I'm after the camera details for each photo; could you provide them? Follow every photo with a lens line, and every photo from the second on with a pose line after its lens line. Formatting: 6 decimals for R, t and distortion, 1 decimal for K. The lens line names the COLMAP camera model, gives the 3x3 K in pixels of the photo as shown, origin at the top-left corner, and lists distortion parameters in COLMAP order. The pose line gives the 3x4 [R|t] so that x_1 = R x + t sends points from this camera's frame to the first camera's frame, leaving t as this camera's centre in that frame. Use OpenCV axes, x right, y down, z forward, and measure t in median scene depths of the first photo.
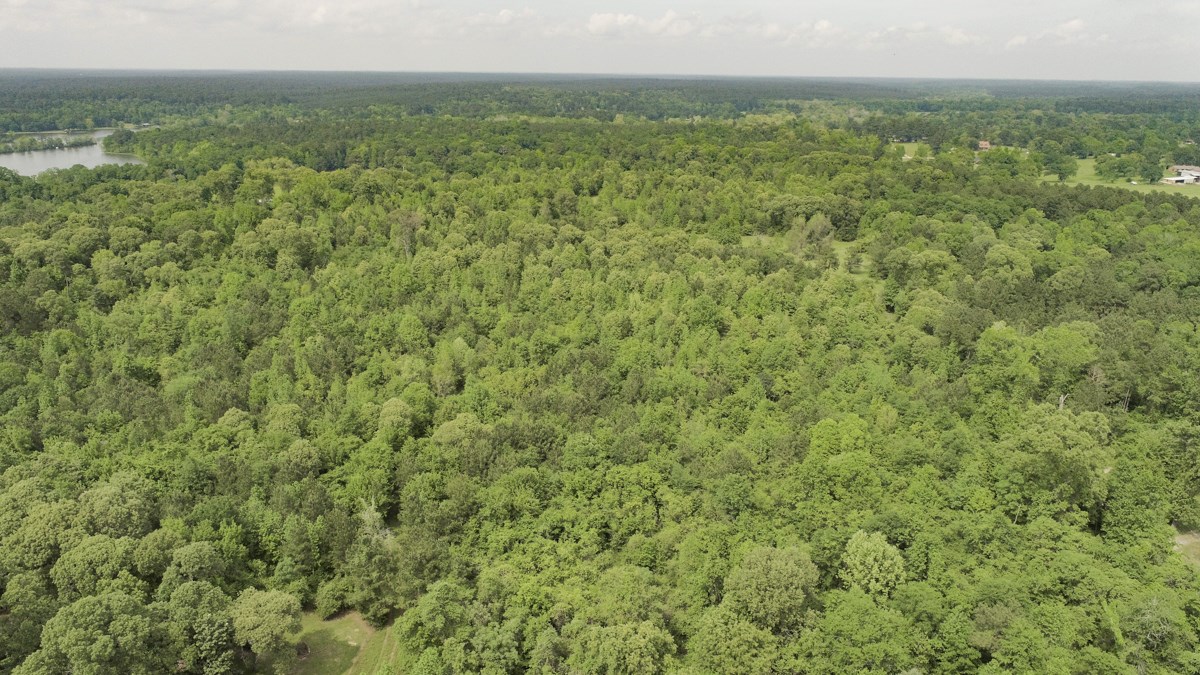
lens RADIAL K [[815.1, 0, 600.6], [0, 815.1, 335.2], [0, 0, 1]] dist [-0.008868, 0.005159]
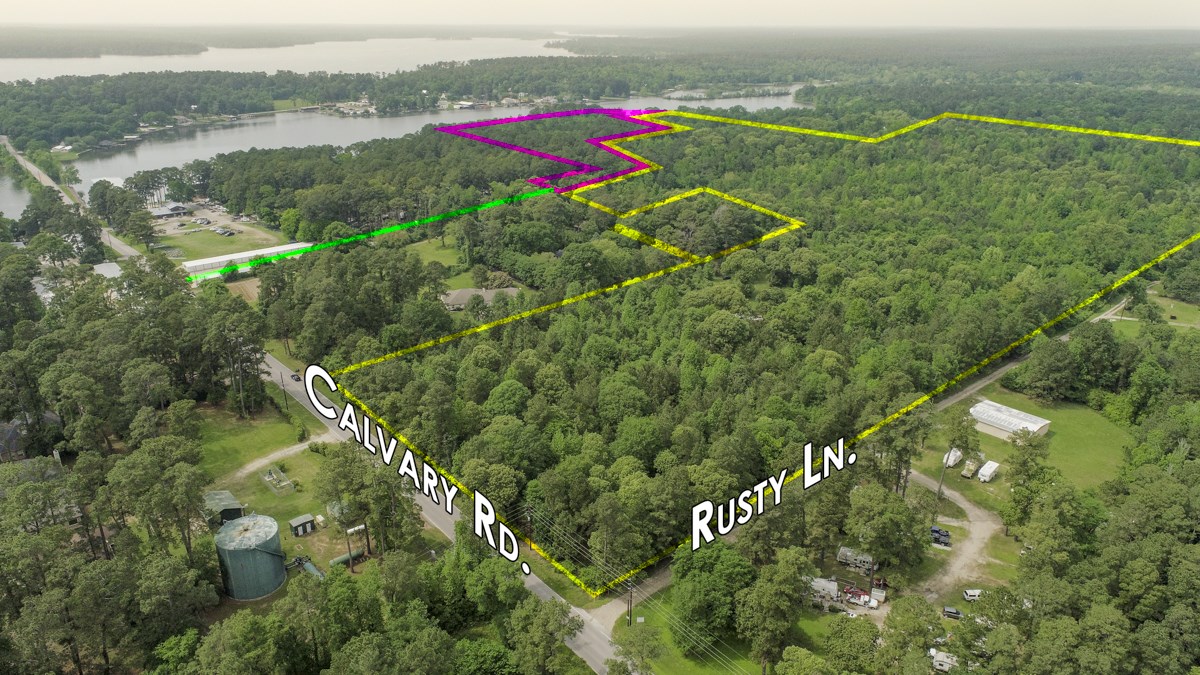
lens RADIAL K [[815.1, 0, 601.9], [0, 815.1, 338.0], [0, 0, 1]] dist [-0.008868, 0.005159]
pose [[0.721738, 0.236792, -0.650403, 0.191188], [-0.203330, 0.970736, 0.127784, 0.072436], [0.661628, 0.040020, 0.748764, -0.304757]]
